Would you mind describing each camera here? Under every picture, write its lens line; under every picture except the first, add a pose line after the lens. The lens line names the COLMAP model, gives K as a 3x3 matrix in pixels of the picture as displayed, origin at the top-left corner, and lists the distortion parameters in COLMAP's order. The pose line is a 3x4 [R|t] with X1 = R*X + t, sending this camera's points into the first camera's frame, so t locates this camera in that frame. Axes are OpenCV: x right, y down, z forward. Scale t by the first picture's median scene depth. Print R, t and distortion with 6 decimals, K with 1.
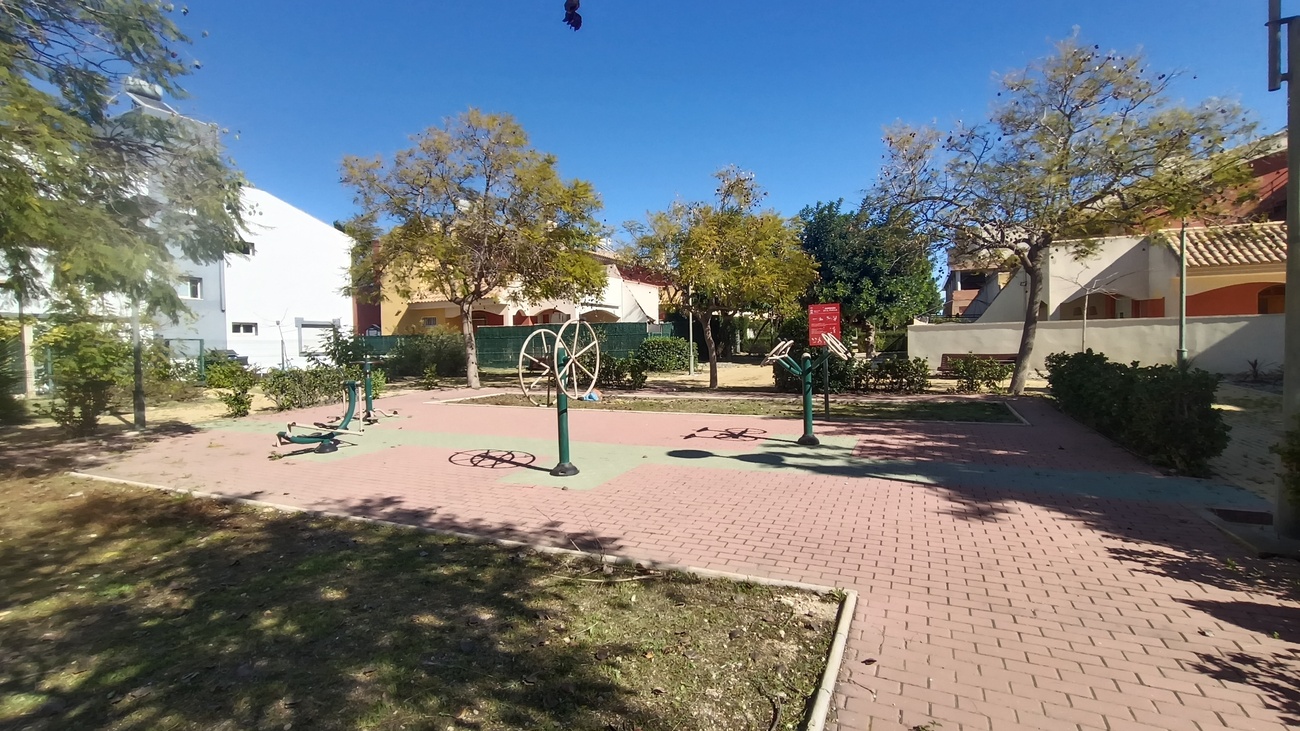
lens RADIAL K [[592.2, 0, 647.6], [0, 592.2, 361.1], [0, 0, 1]] dist [0.002738, 0.000713]
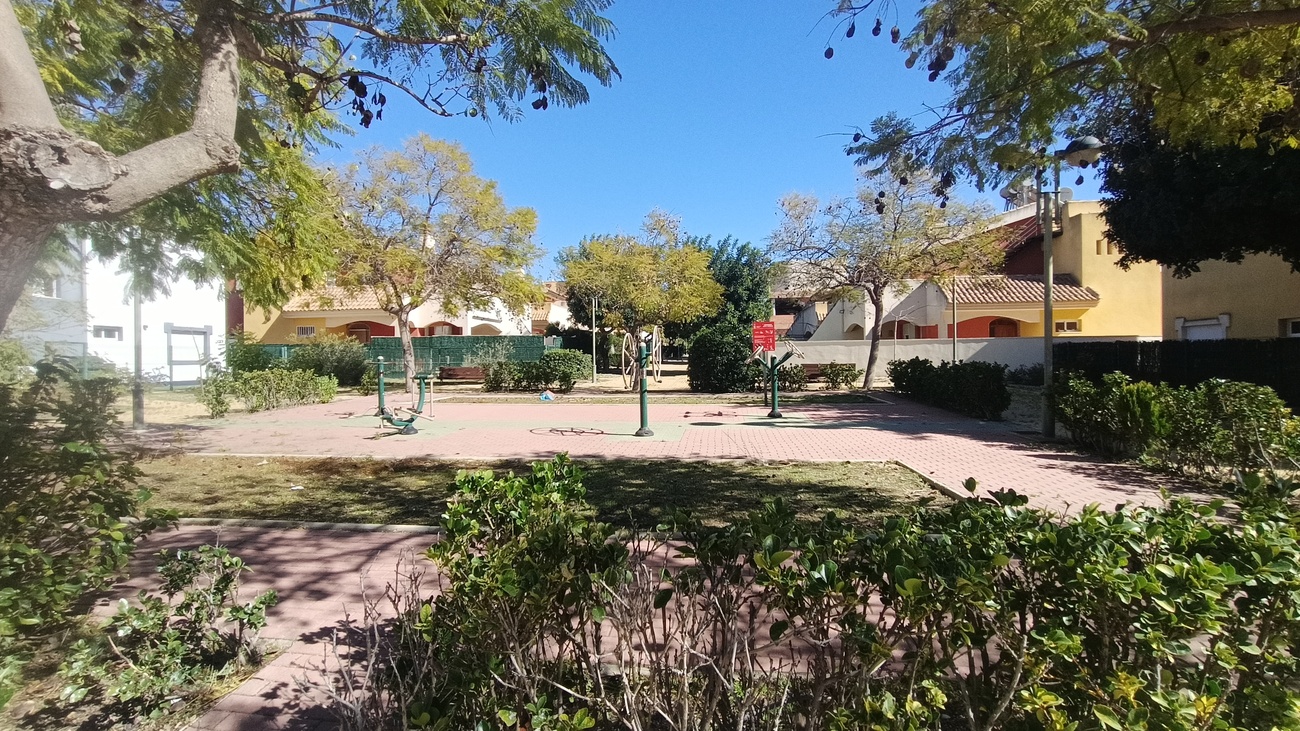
lens RADIAL K [[592.2, 0, 653.0], [0, 592.2, 369.8], [0, 0, 1]] dist [0.002738, 0.000713]
pose [[0.951740, 0.003178, 0.306888, -0.216907], [0.001696, 0.999877, -0.015613, 0.021518], [-0.306899, 0.015380, 0.951618, -0.138048]]
